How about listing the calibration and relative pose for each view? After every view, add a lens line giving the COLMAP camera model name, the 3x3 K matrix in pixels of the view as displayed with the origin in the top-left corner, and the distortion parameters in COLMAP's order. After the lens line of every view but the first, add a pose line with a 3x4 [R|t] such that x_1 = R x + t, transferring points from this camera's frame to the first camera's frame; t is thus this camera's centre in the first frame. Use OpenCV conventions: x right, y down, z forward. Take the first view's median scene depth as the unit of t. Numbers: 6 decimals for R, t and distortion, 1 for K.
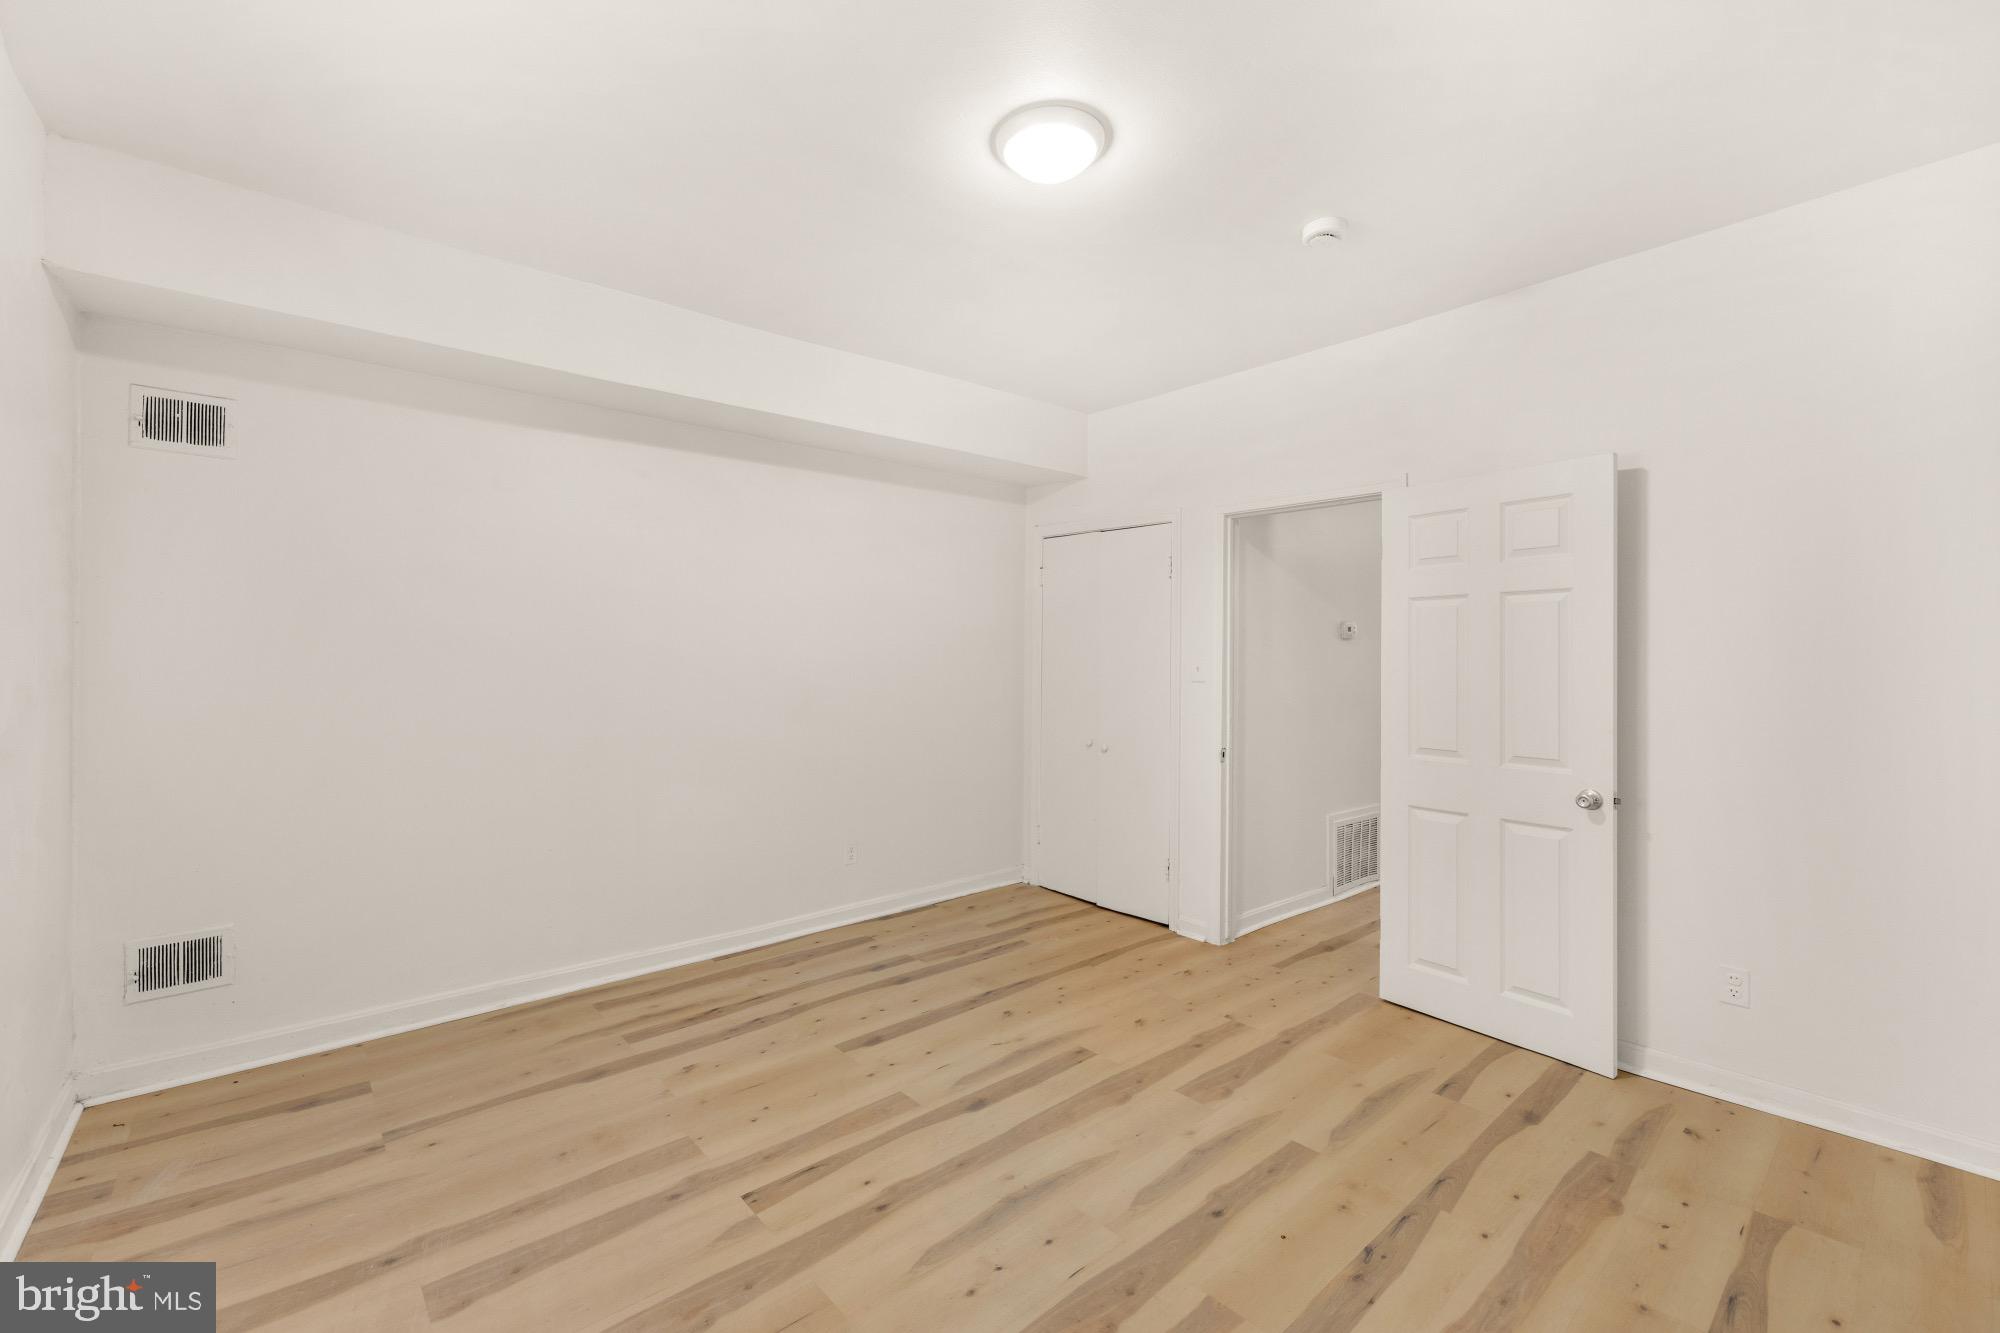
lens RADIAL K [[840.1, 0, 945.6], [0, 840.1, 648.9], [0, 0, 1]] dist [0.000368, 0.000291]
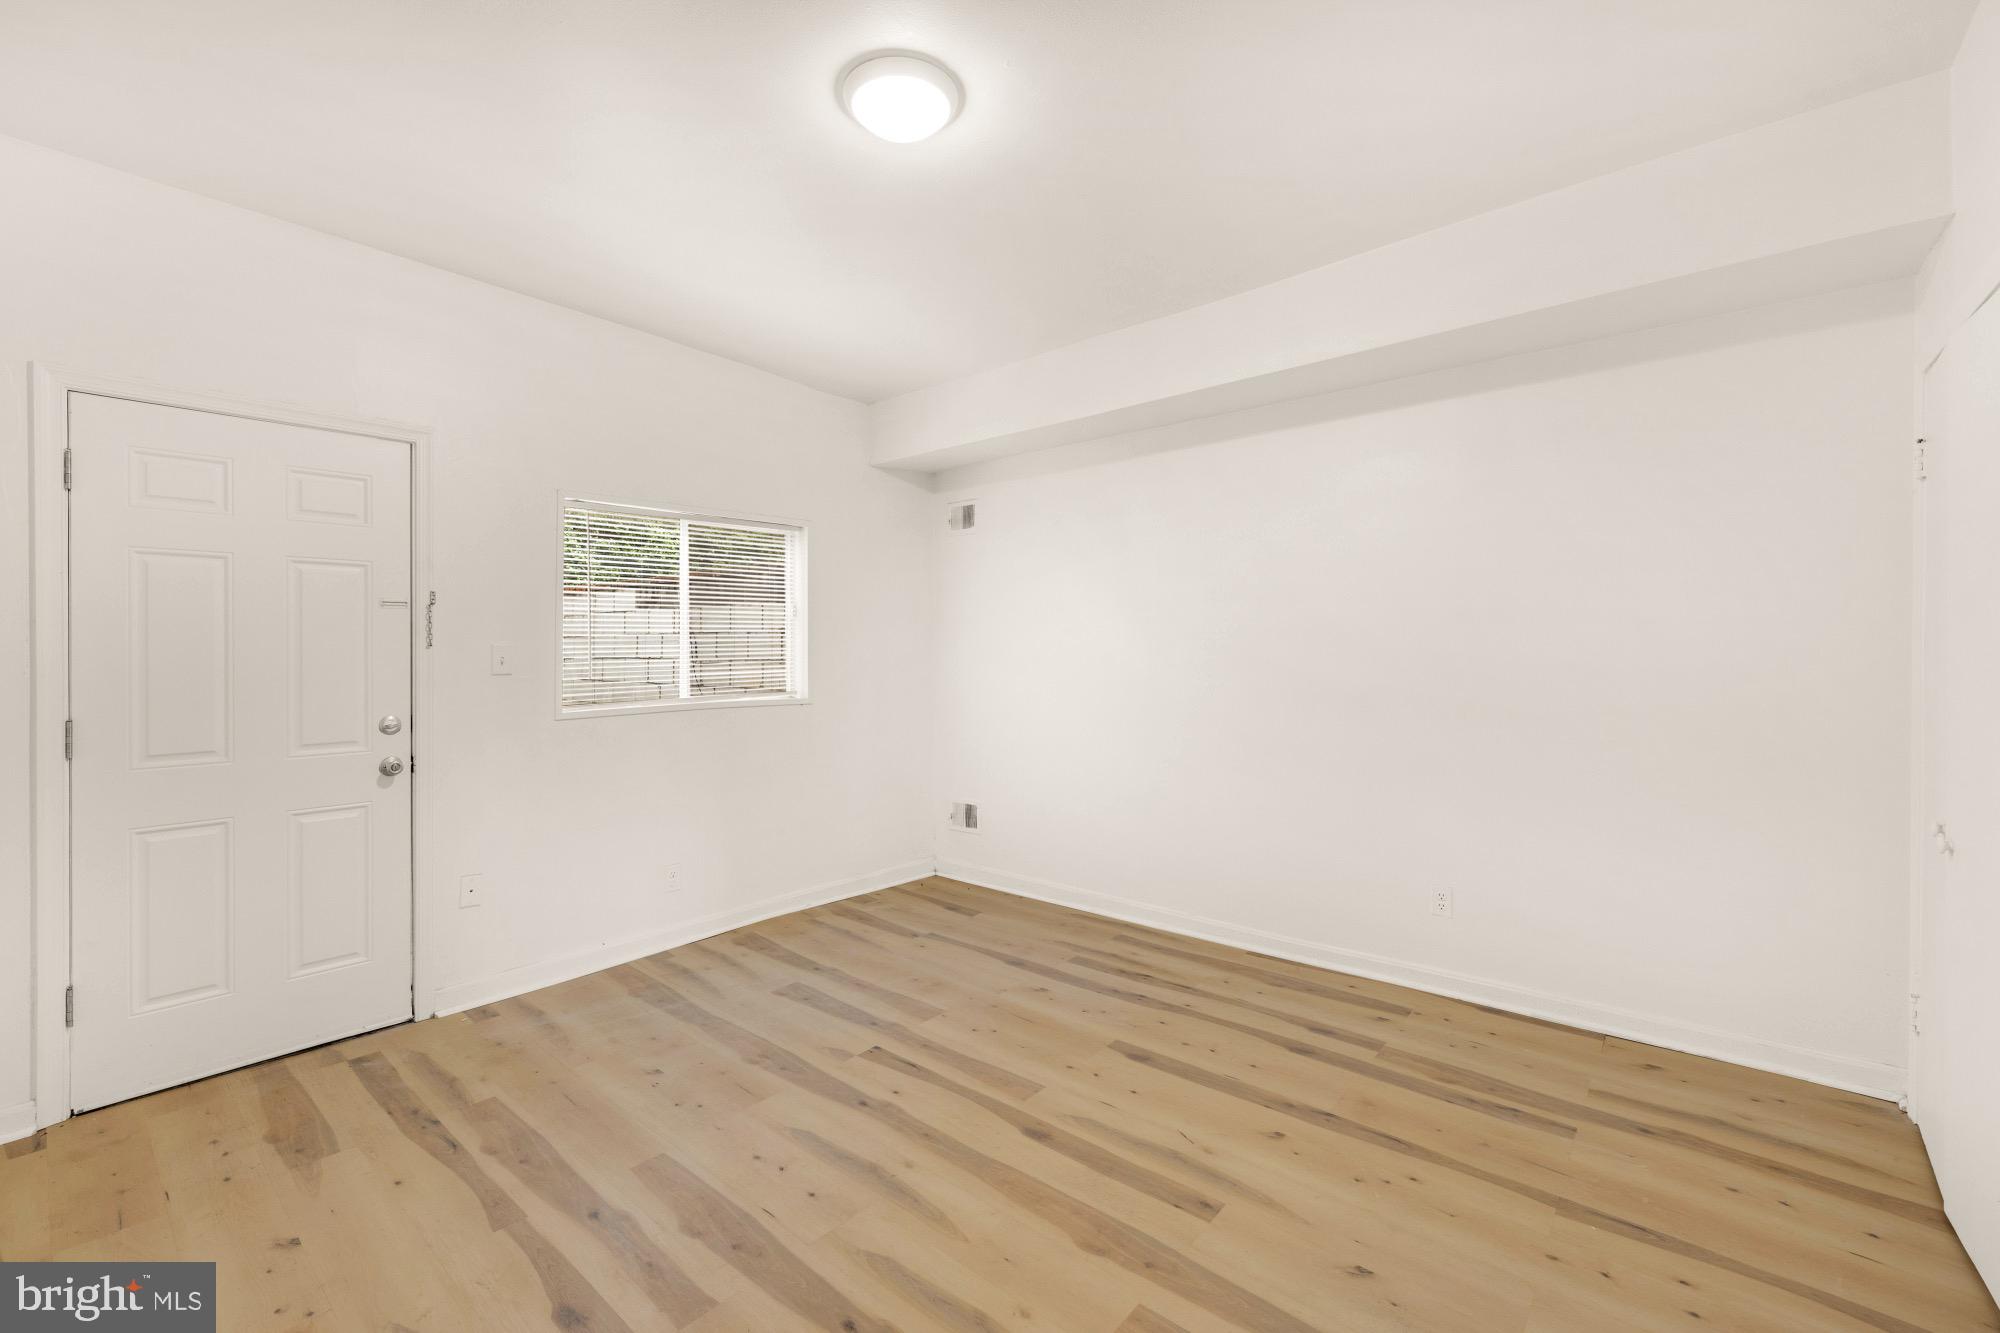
lens RADIAL K [[869.9, 0, 974.9], [0, 869.9, 653.9], [0, 0, 1]] dist [0.001145, 0.000207]
pose [[0.133878, 0.000538, -0.990998, 0.797465], [0.016775, 0.999855, 0.002809, 0.038890], [0.990856, -0.017000, 0.133849, 0.717955]]
